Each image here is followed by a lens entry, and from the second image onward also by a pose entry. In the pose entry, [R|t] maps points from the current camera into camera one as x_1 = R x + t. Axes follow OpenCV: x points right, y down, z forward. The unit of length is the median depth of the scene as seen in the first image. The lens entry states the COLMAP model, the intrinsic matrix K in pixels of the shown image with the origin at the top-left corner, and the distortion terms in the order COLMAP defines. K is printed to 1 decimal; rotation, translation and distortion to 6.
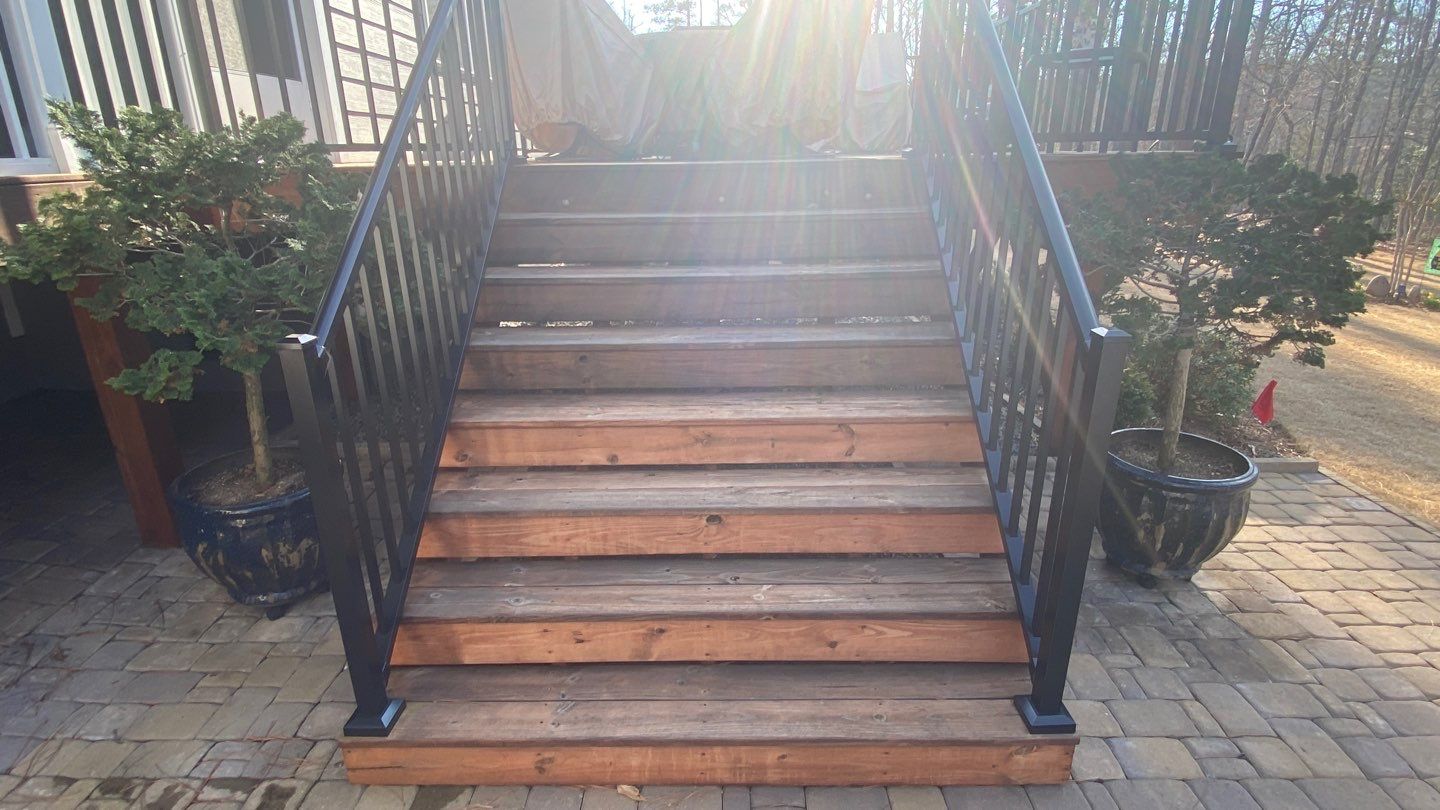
lens RADIAL K [[712.1, 0, 714.4], [0, 712.1, 397.4], [0, 0, 1]] dist [-0.002892, -0.006934]
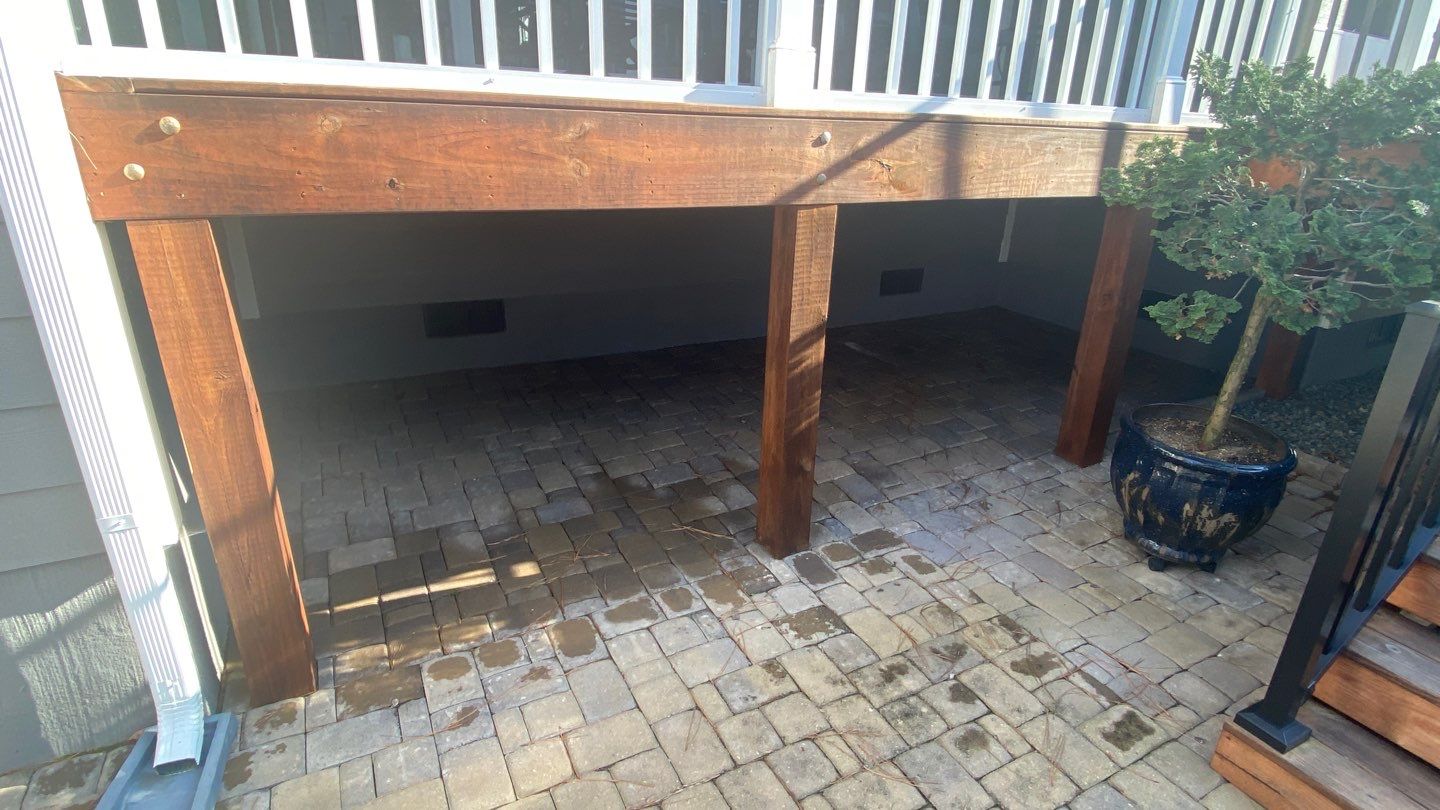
lens RADIAL K [[712.1, 0, 705.9], [0, 712.1, 396.6], [0, 0, 1]] dist [-0.002892, -0.006934]
pose [[0.479588, 0.331989, -0.812268, -0.211414], [-0.321121, 0.927858, 0.189634, 0.110048], [0.816625, 0.169890, 0.551598, -0.148619]]
